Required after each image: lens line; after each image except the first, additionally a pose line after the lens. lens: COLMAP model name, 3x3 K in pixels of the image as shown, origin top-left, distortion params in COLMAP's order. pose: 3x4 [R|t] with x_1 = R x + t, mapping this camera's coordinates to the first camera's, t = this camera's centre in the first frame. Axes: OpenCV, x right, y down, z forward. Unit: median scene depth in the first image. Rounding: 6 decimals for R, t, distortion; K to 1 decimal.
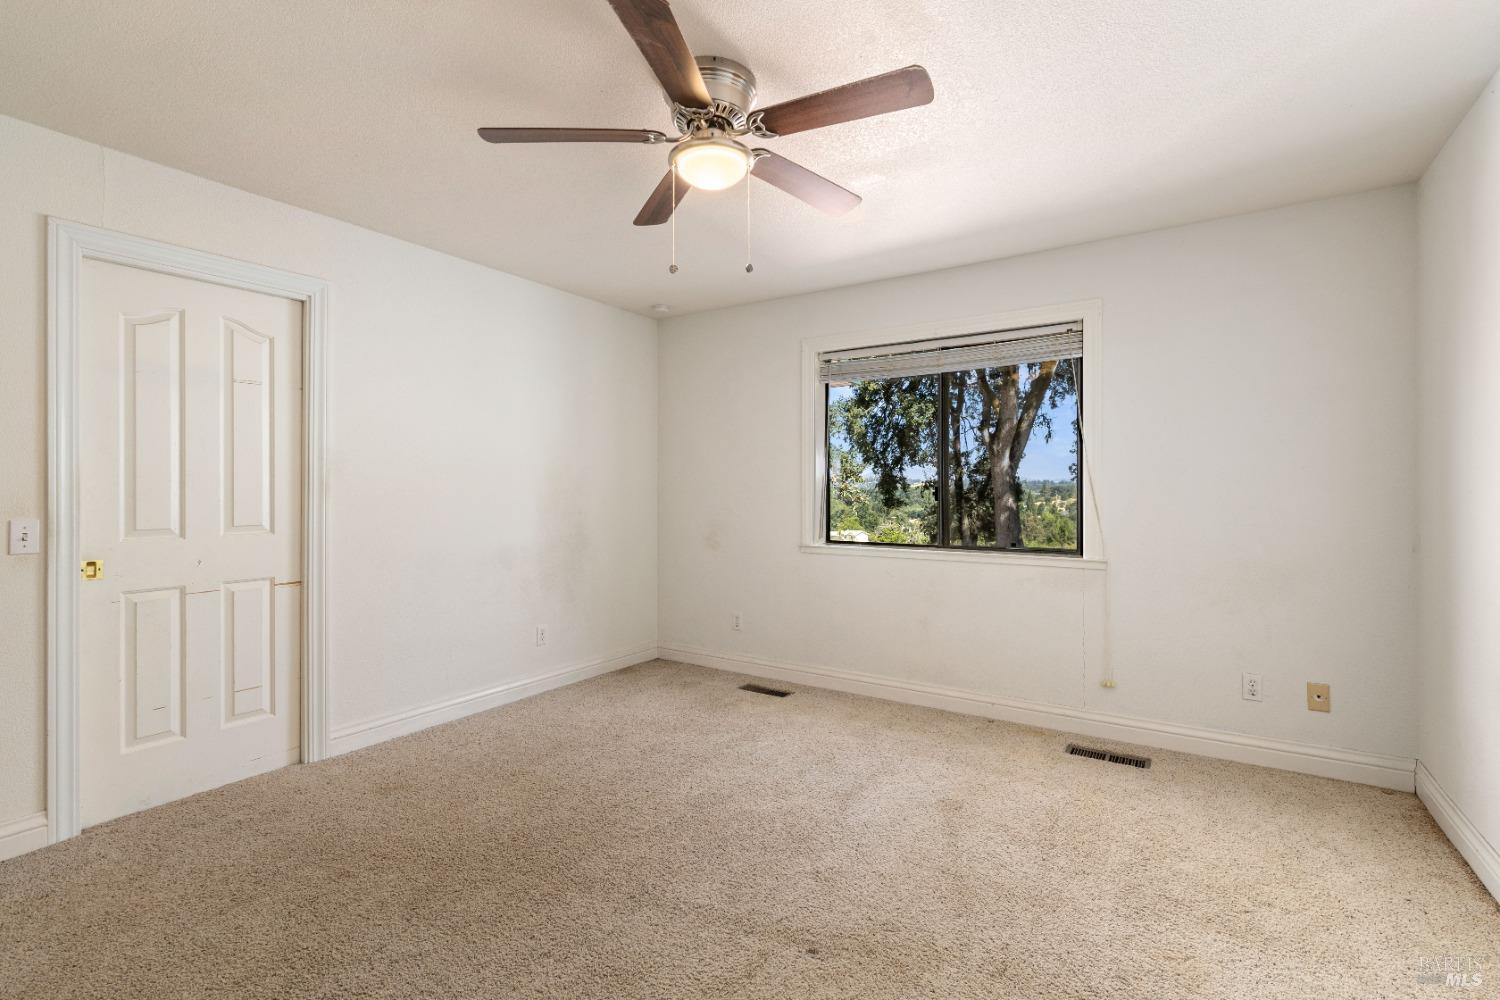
lens RADIAL K [[675.3, 0, 747.3], [0, 675.3, 467.1], [0, 0, 1]] dist [-0.000560, -0.000113]
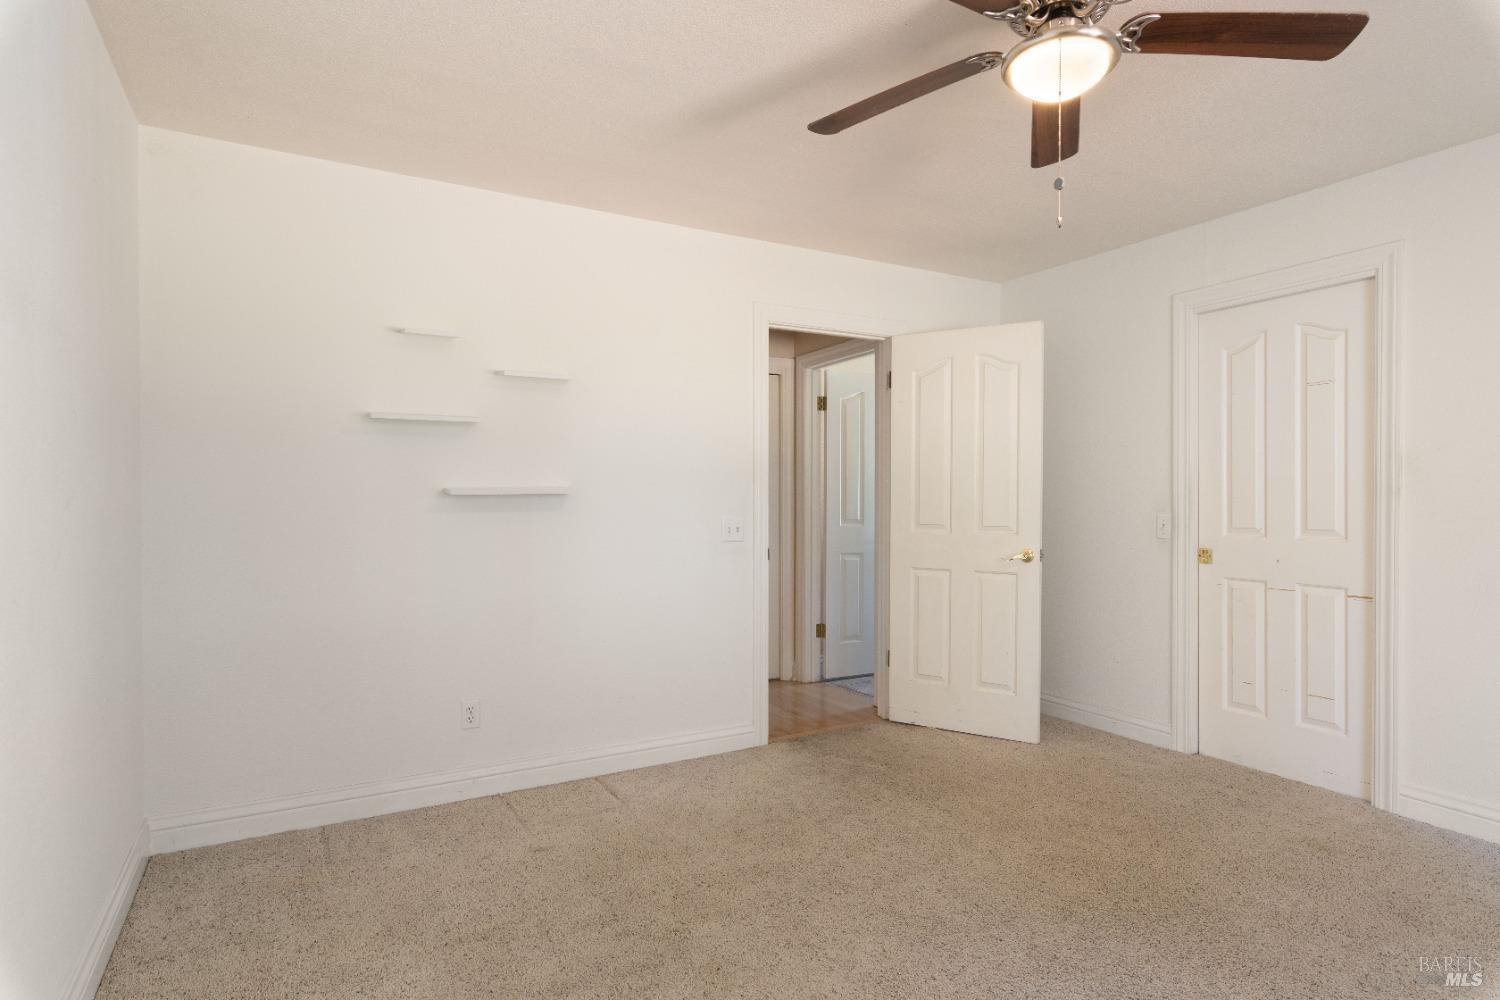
lens RADIAL K [[806.9, 0, 764.2], [0, 806.9, 485.7], [0, 0, 1]] dist [-0.001940, -0.000708]
pose [[-0.435394, -0.005280, -0.900224, 0.667829], [0.032126, 0.999255, -0.021398, 0.022977], [0.899666, -0.038237, -0.434900, 0.804119]]
